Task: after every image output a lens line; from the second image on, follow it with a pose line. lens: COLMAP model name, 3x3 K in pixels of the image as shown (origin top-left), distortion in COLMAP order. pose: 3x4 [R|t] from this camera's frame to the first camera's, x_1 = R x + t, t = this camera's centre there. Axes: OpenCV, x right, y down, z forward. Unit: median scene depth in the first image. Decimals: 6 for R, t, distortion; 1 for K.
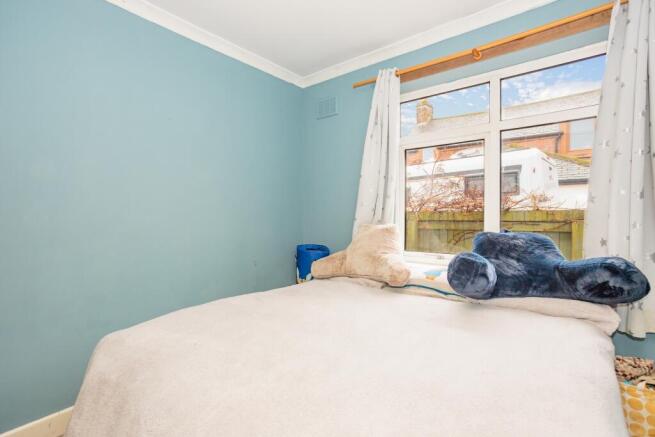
lens RADIAL K [[322.4, 0, 330.8], [0, 322.4, 205.5], [0, 0, 1]] dist [-0.000723, 0.000345]
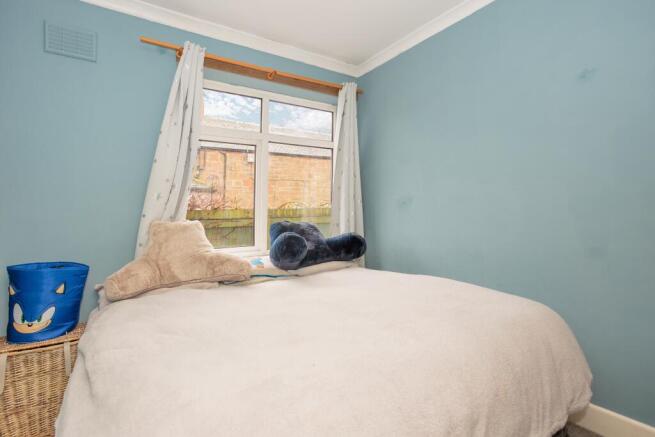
lens RADIAL K [[319.6, 0, 325.6], [0, 319.6, 217.6], [0, 0, 1]] dist [-0.048733, 0.029804]
pose [[0.294498, -0.015998, 0.955518, -0.556651], [-0.006736, 0.999800, 0.018815, 0.033876], [-0.955628, -0.011977, 0.294331, 0.401810]]
